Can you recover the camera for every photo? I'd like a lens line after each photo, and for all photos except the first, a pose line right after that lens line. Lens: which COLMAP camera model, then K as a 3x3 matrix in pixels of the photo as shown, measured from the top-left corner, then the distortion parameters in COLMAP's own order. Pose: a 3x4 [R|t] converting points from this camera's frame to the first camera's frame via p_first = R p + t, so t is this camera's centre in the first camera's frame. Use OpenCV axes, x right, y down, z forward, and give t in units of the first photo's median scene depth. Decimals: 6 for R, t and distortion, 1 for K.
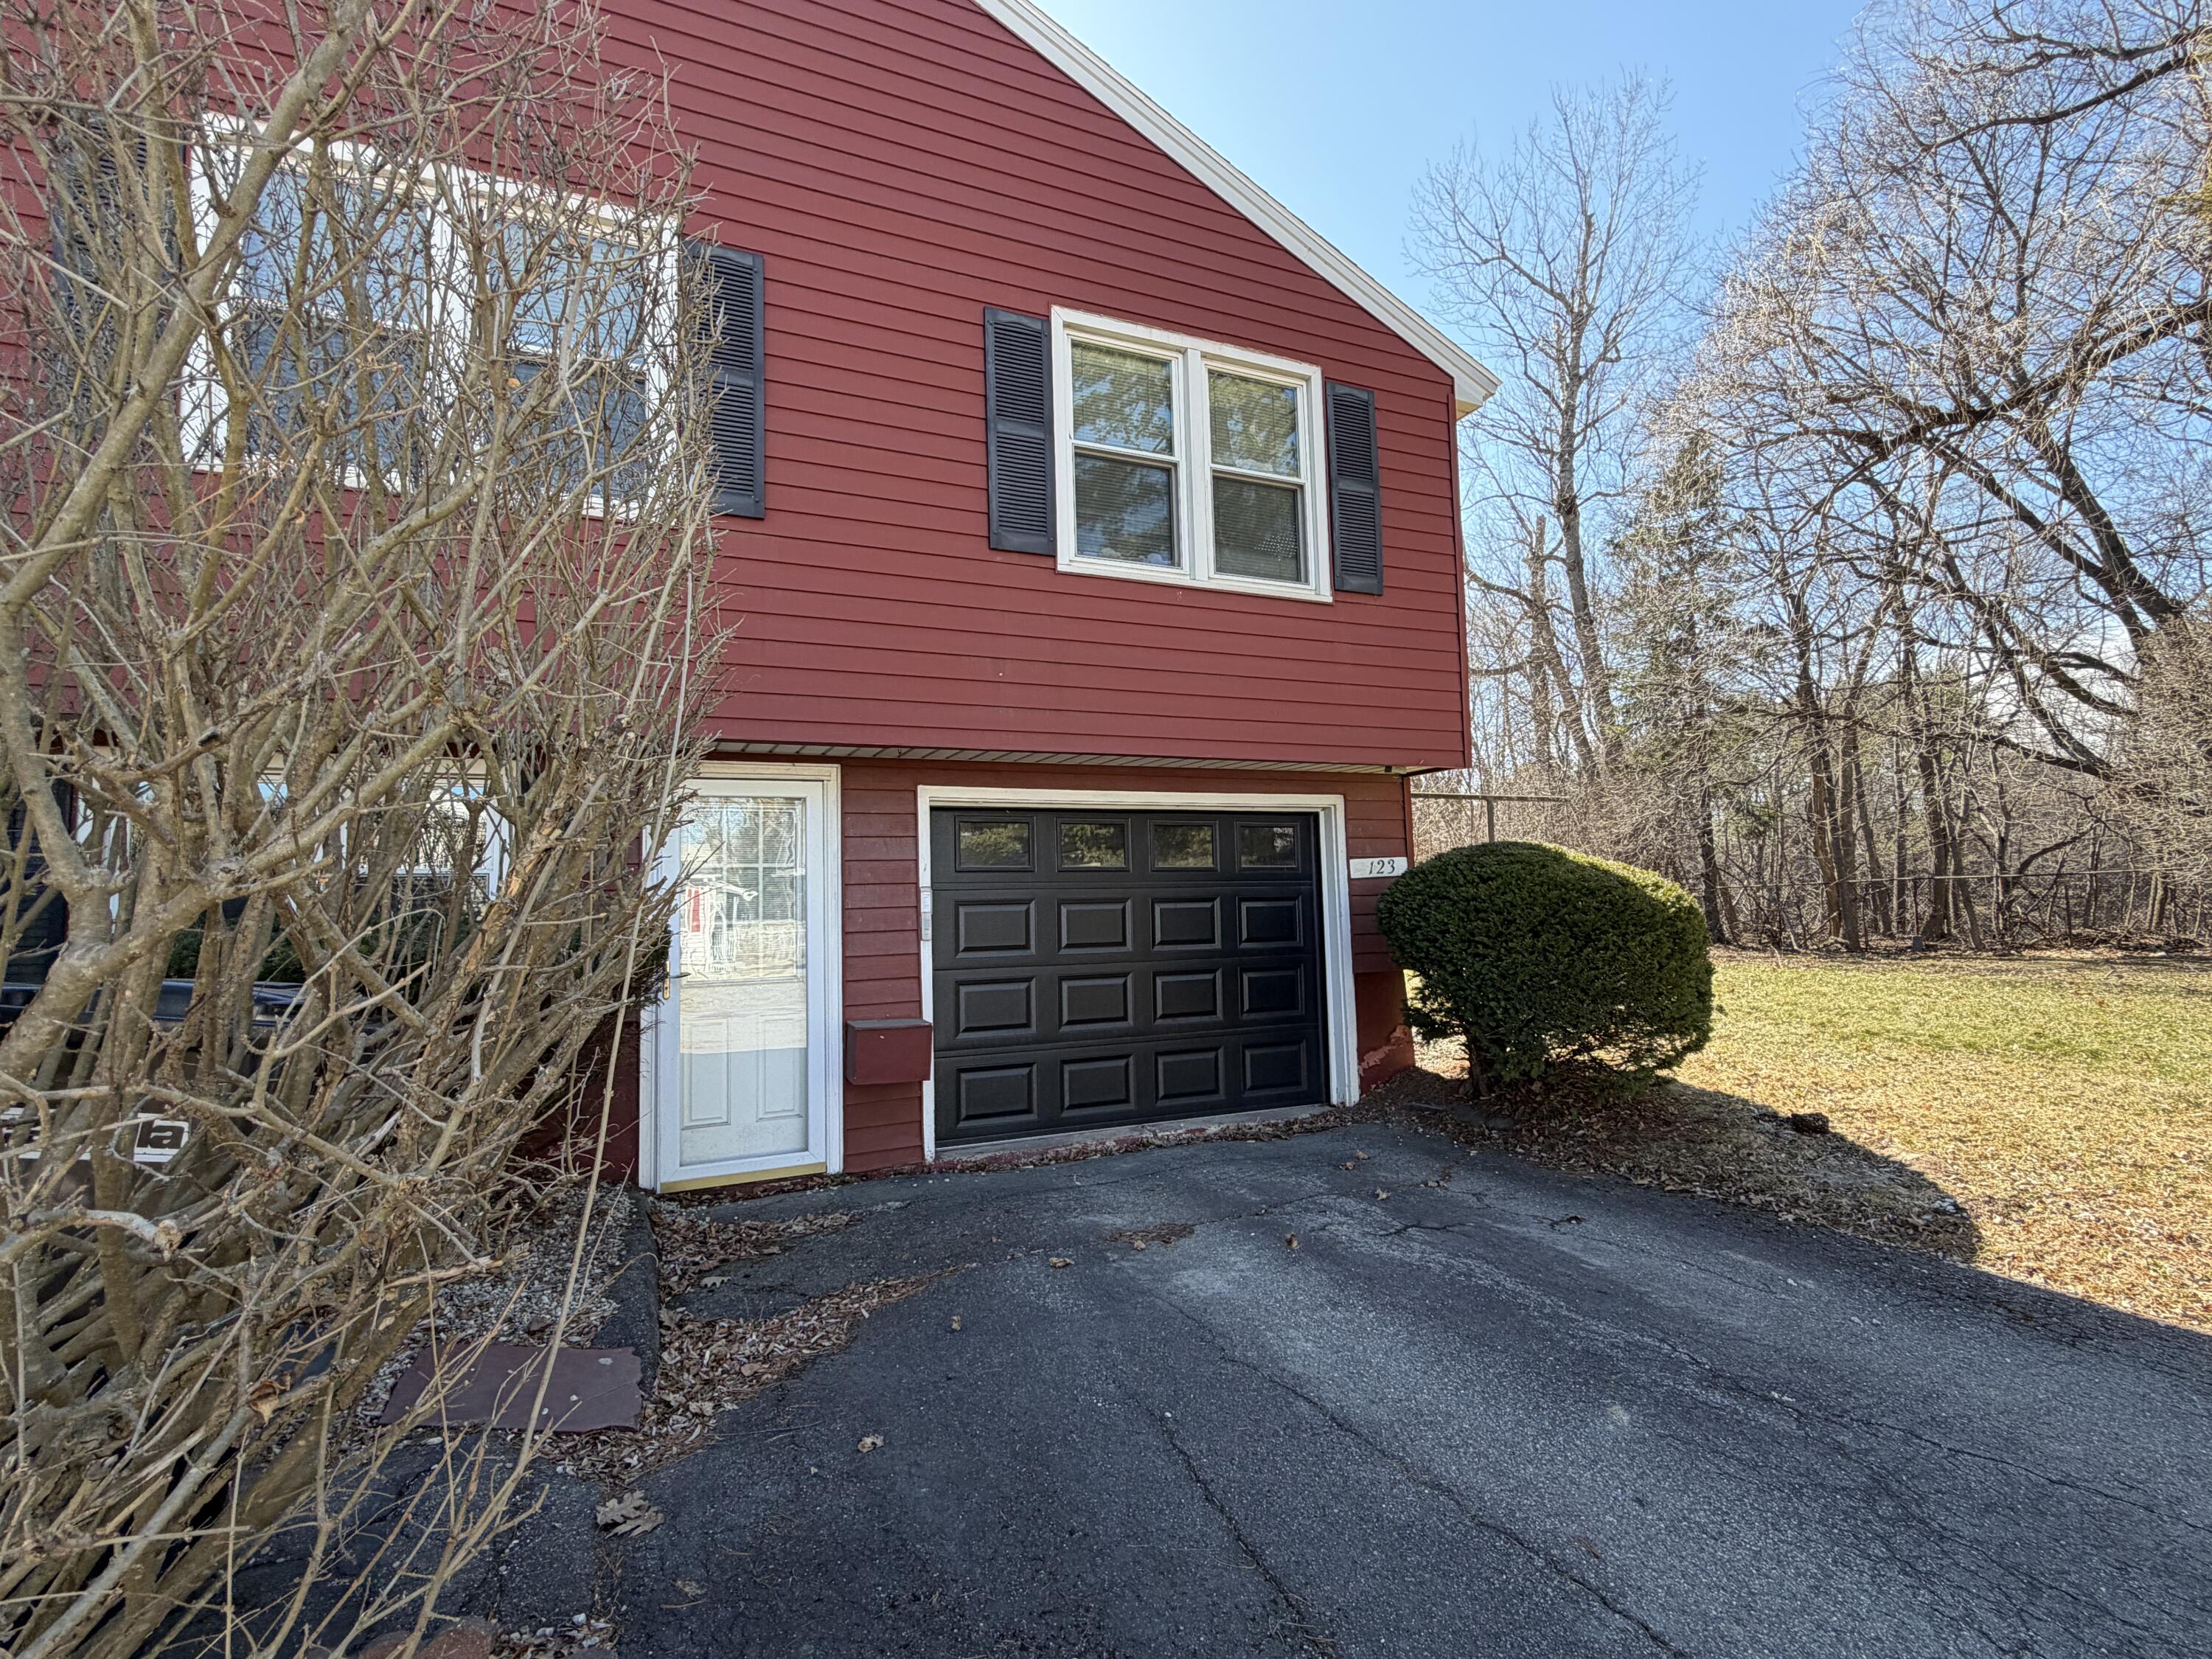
lens RADIAL K [[1021.3, 0, 1118.4], [0, 1021.3, 819.9], [0, 0, 1]] dist [0.003857, -0.000229]
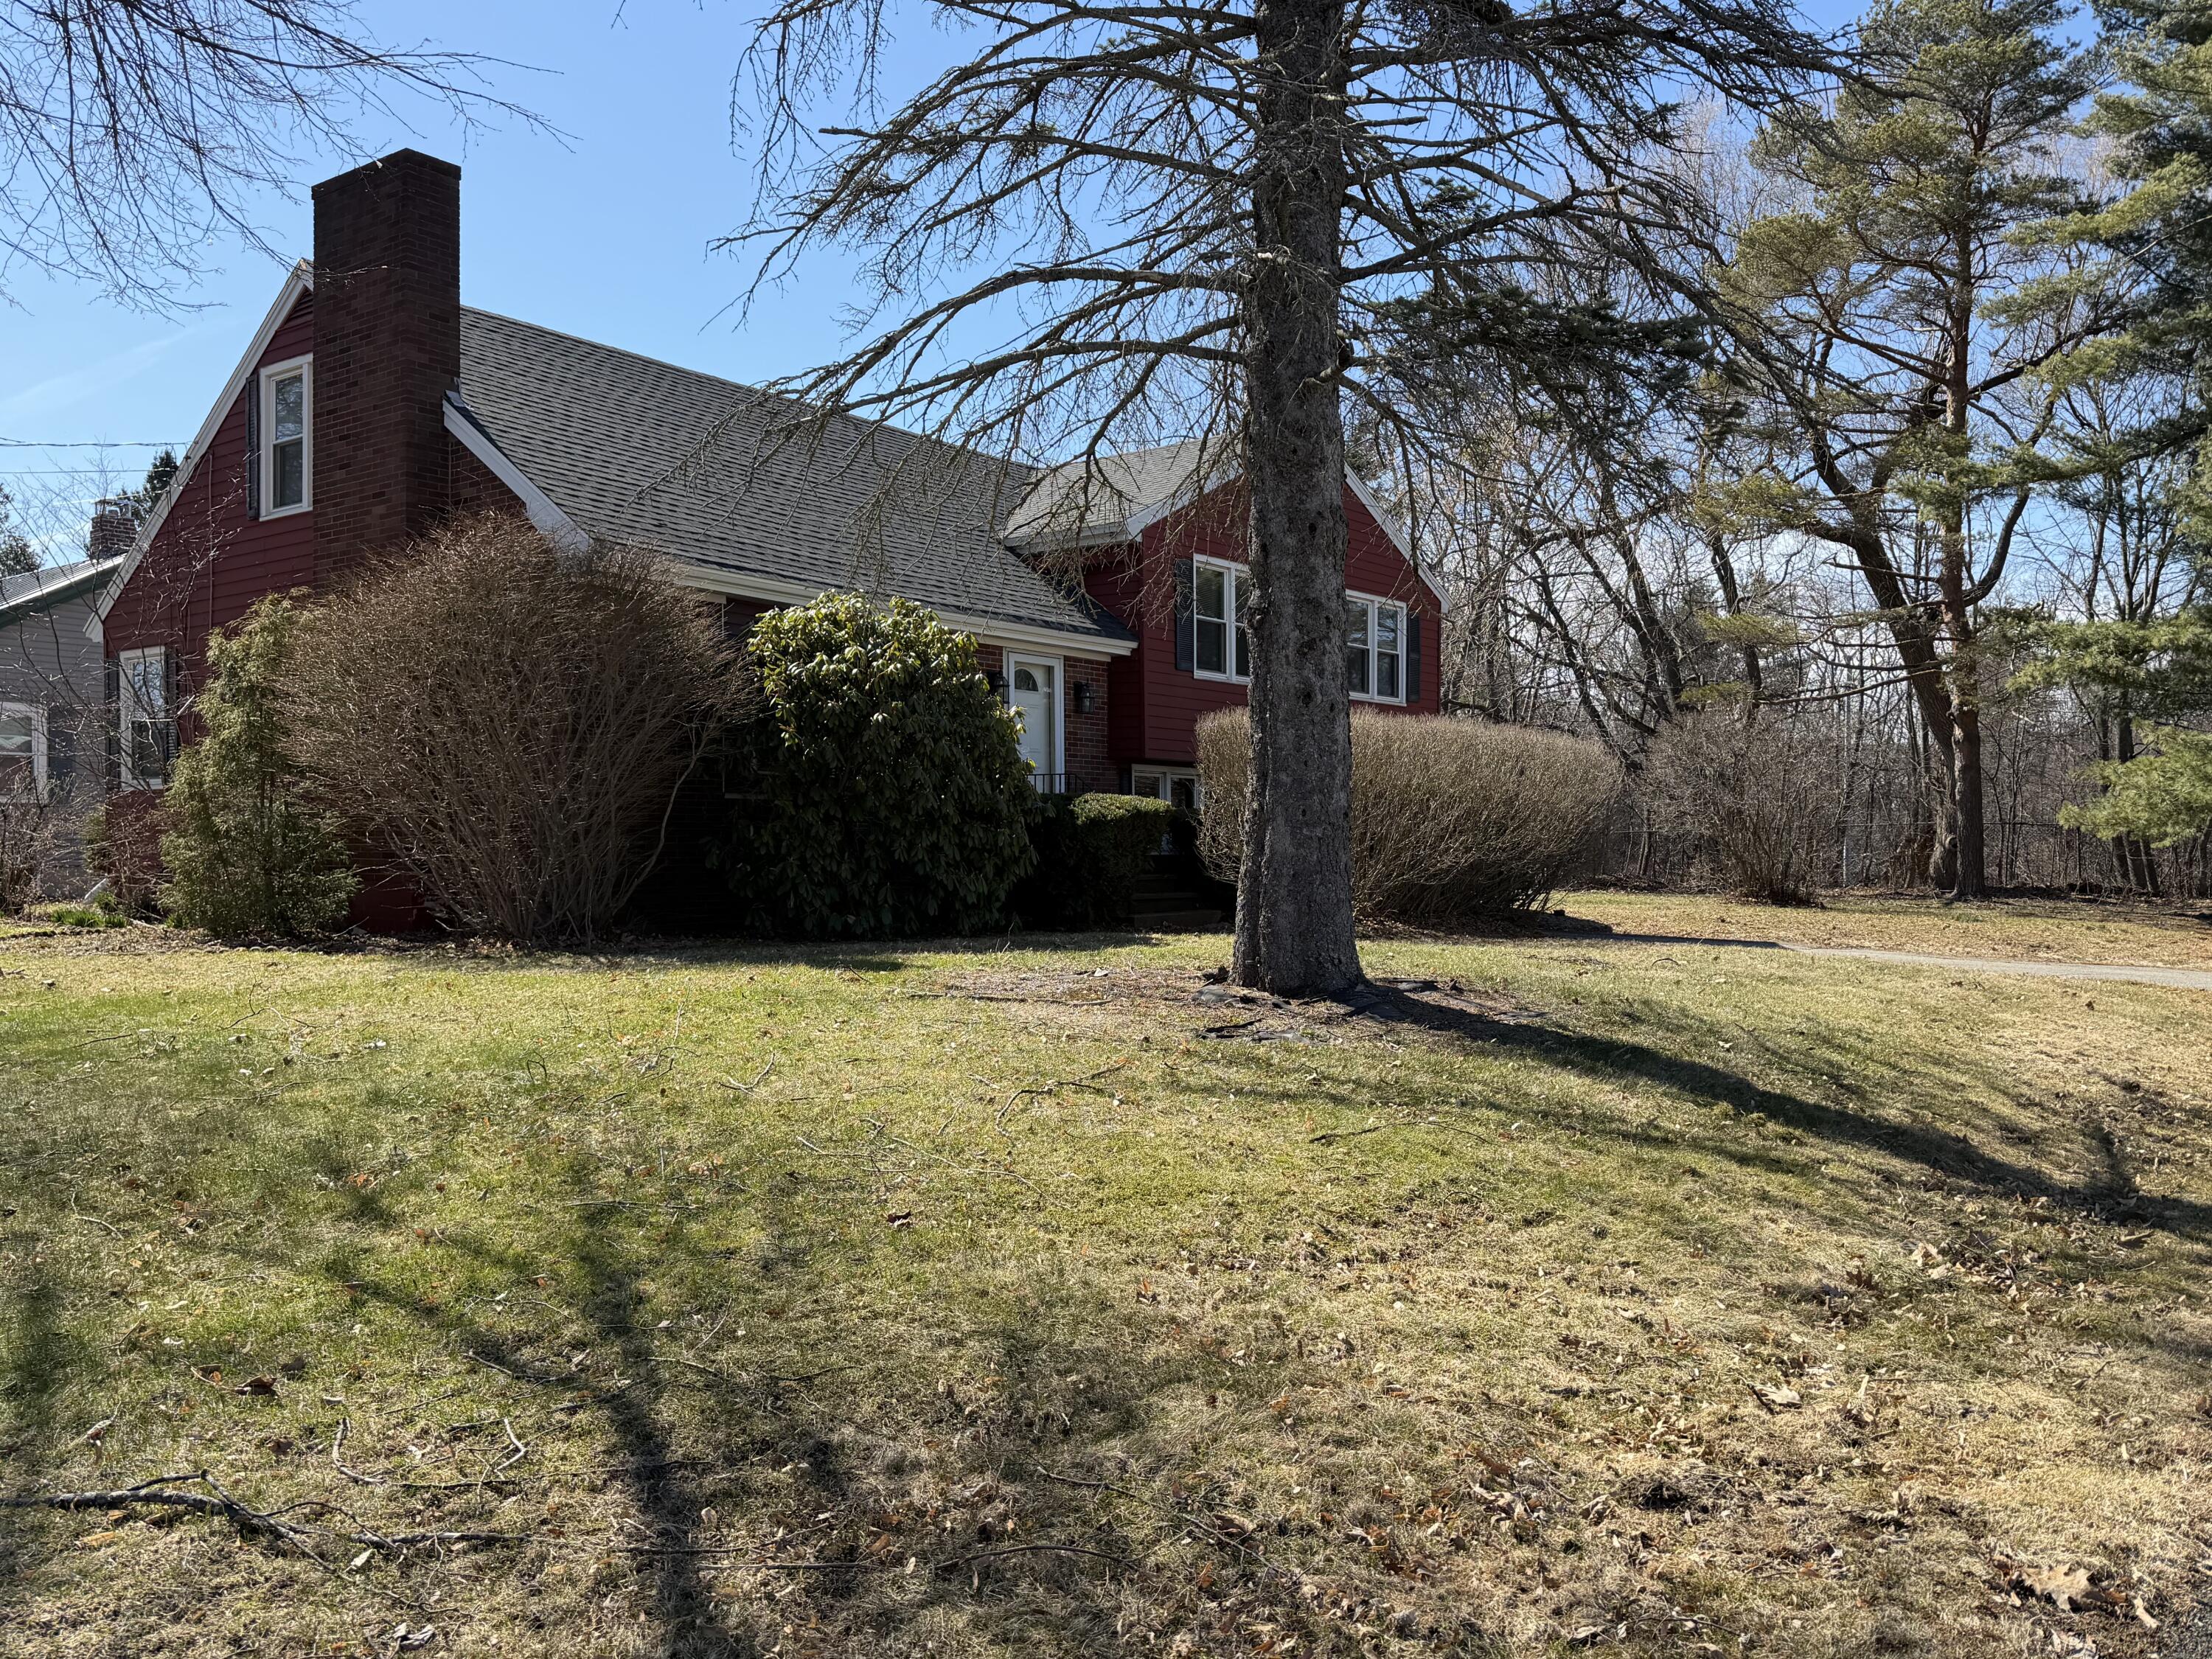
lens RADIAL K [[1721.2, 0, 1112.3], [0, 1721.2, 843.7], [0, 0, 1]] dist [0.170386, -0.283132]
pose [[0.878048, 0.025250, 0.477906, -0.496903], [-0.060660, 0.996425, 0.058803, -0.019383], [-0.474712, -0.080622, 0.876441, -0.479422]]
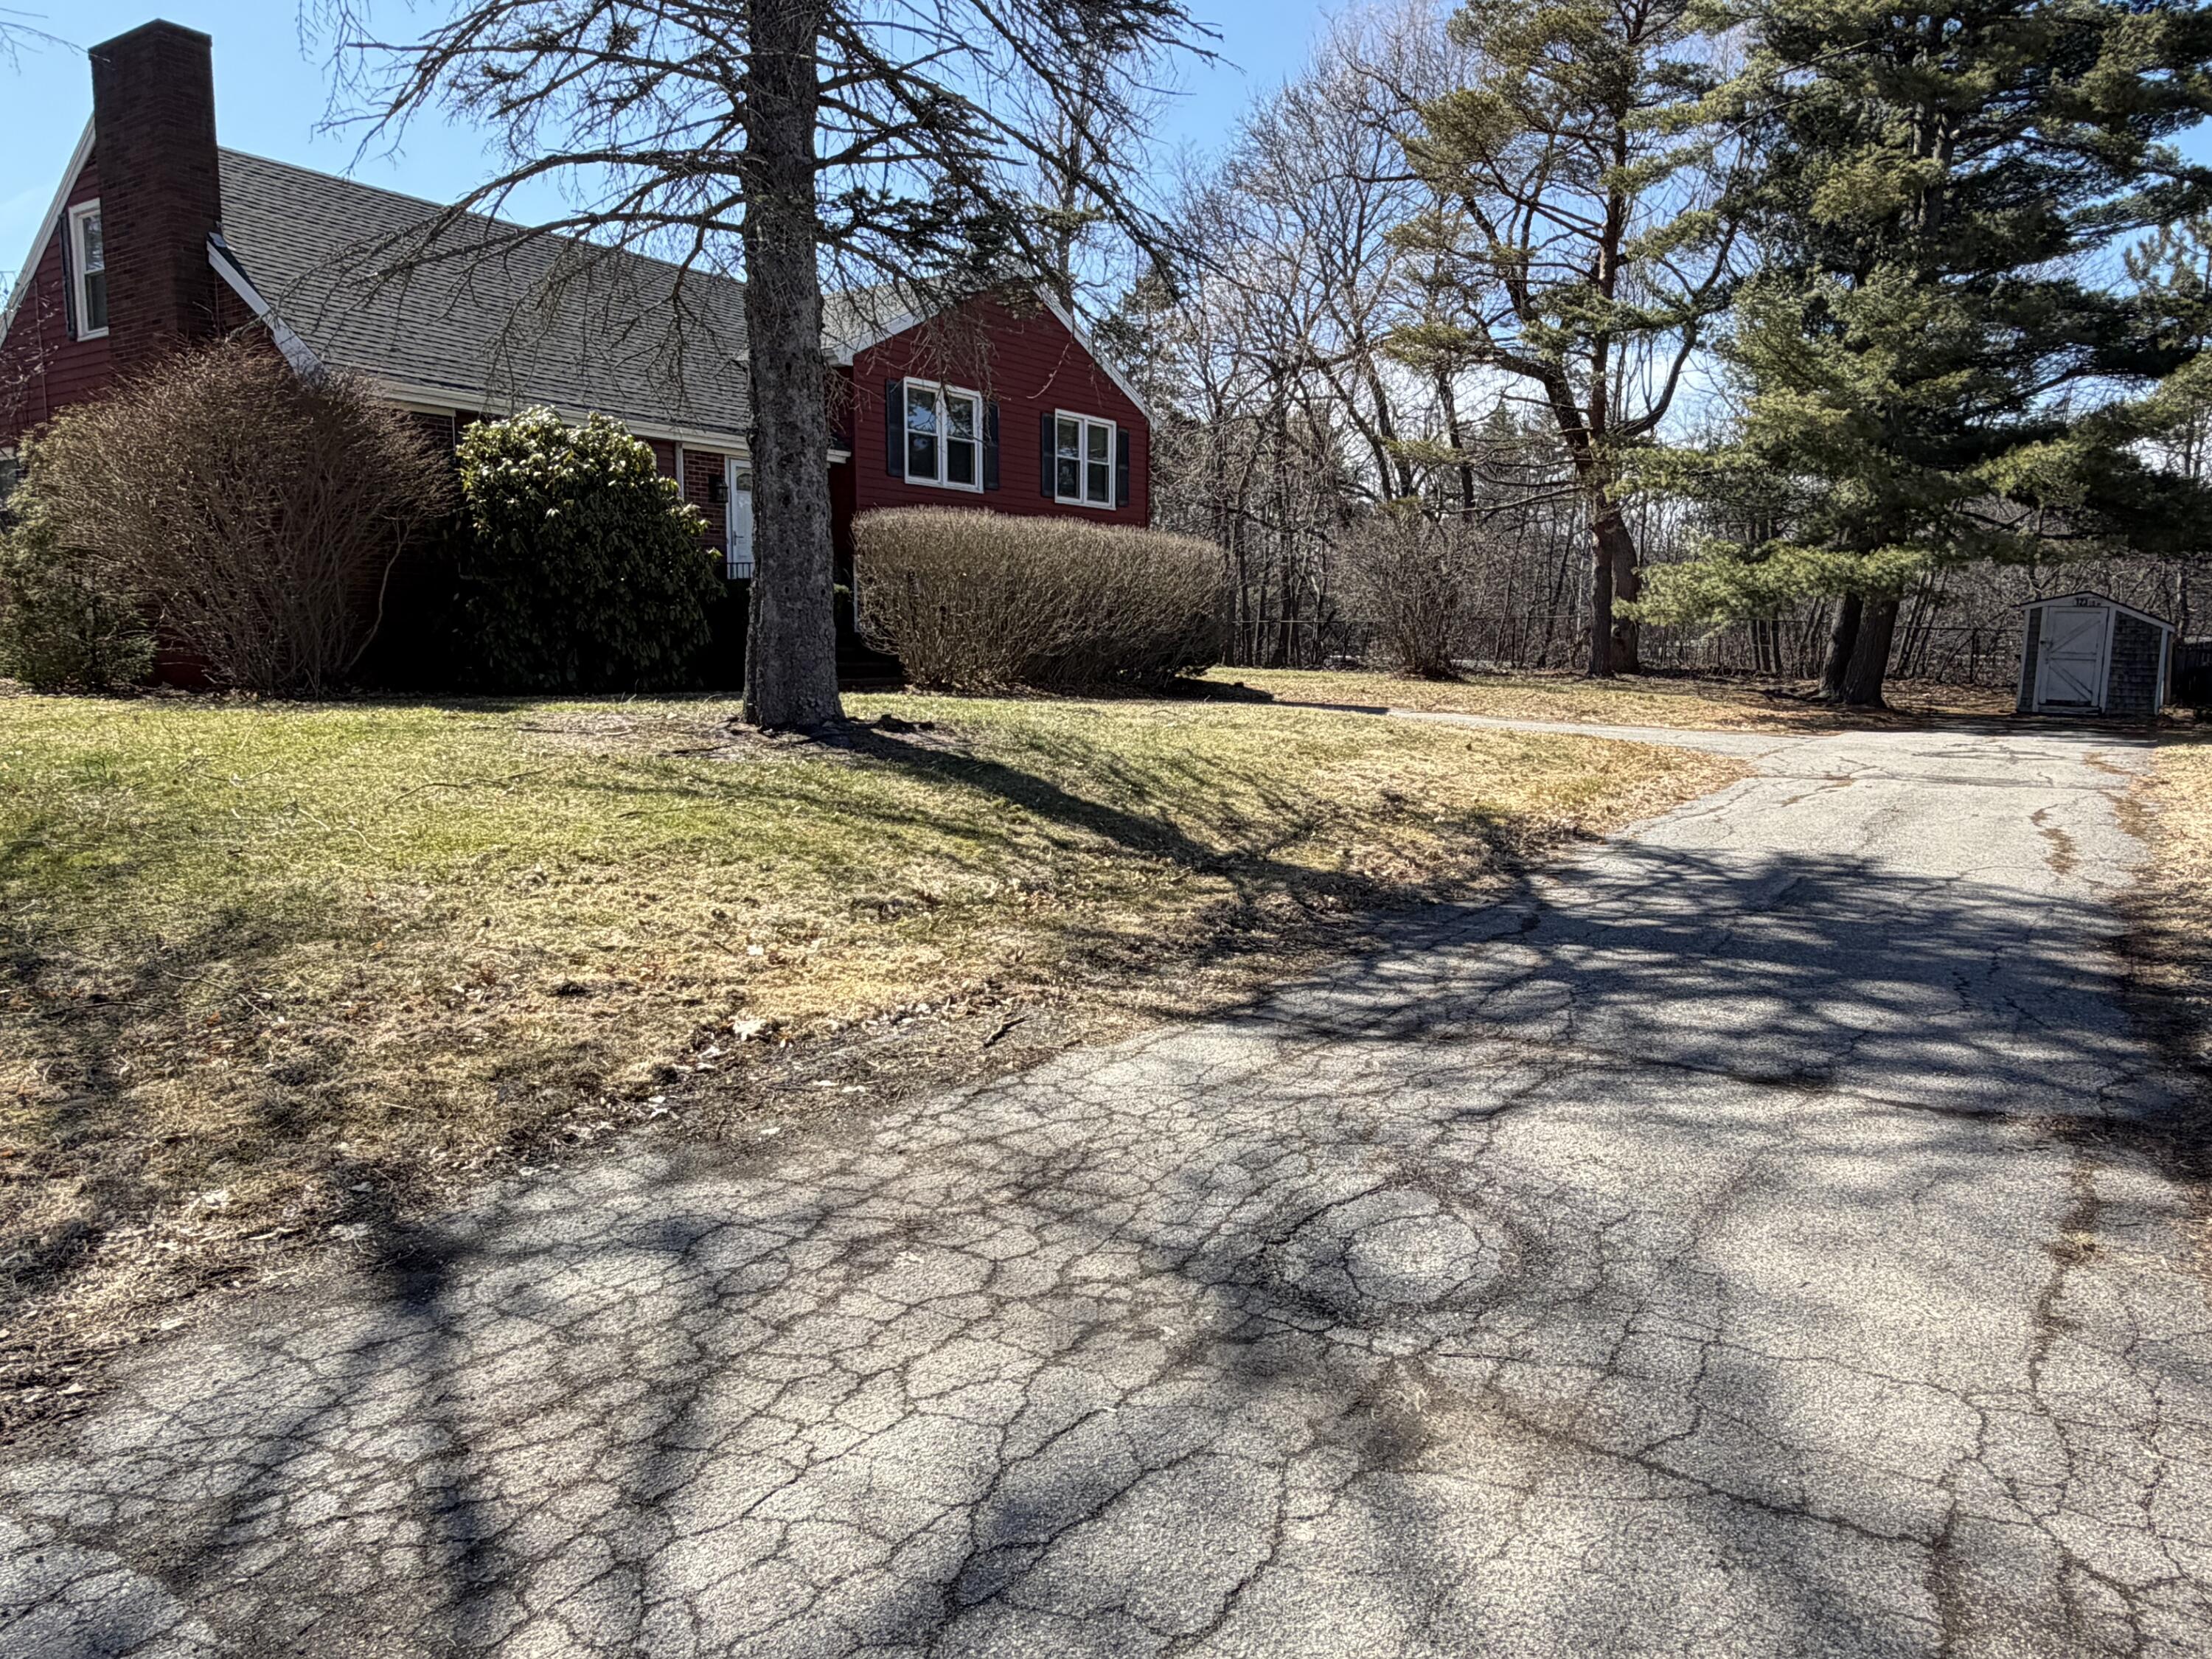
lens RADIAL K [[1514.3, 0, 1106.0], [0, 1514.3, 829.5], [0, 0, 1]] dist [-0.004019, -0.000329]
pose [[0.850148, -0.036005, 0.525312, -0.442115], [-0.072422, 0.980182, 0.184387, -0.024880], [-0.521540, -0.194801, 0.830692, -0.570238]]
